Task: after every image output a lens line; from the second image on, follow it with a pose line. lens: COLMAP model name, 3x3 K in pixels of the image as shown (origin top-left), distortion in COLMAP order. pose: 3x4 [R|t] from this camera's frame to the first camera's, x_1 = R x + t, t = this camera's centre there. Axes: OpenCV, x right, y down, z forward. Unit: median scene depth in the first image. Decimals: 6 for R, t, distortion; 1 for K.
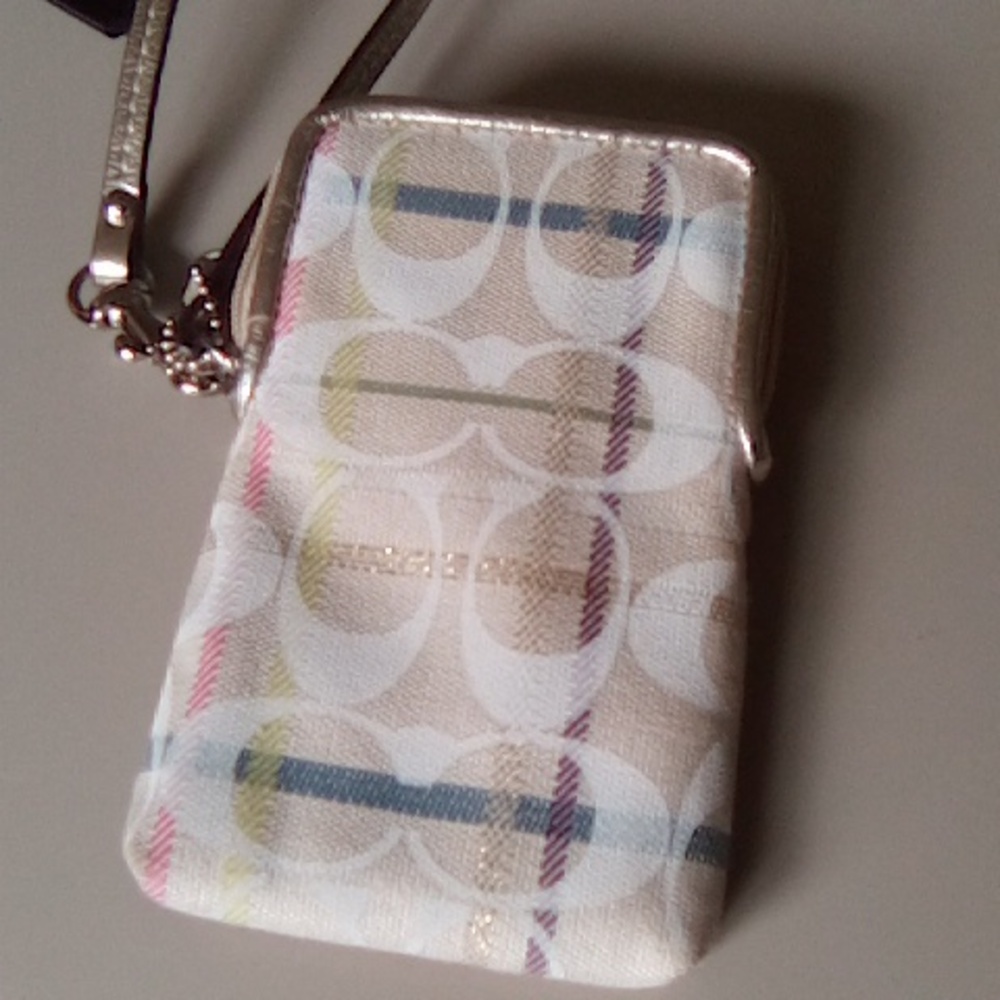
lens RADIAL K [[1616.8, 0, 515.2], [0, 1616.8, 502.0], [0, 0, 1]] dist [-0.001837, -0.123002]
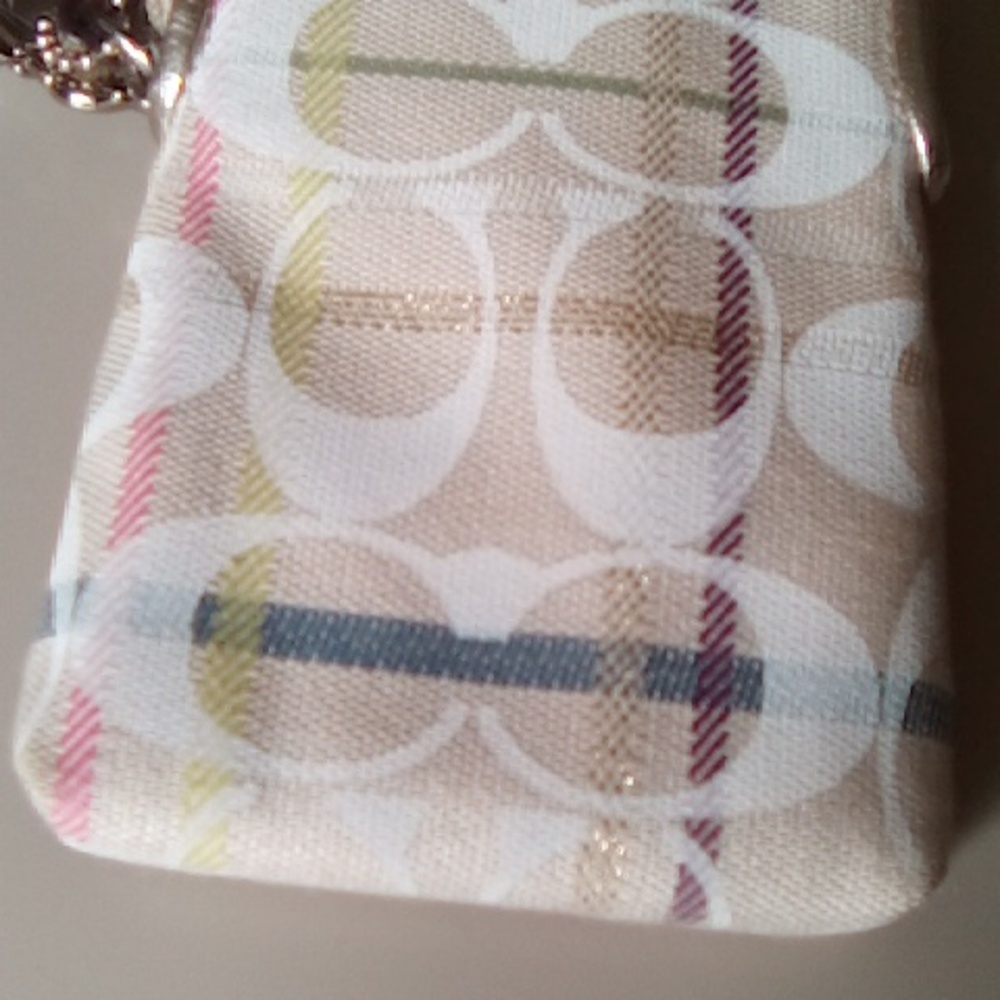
lens RADIAL K [[1616.8, 0, 515.2], [0, 1616.8, 502.0], [0, 0, 1]] dist [-0.001837, -0.123002]
pose [[0.992387, -0.028889, 0.119724, -0.118117], [0.031760, 0.999250, -0.022139, 0.130144], [-0.118994, 0.025773, 0.992560, 0.347886]]
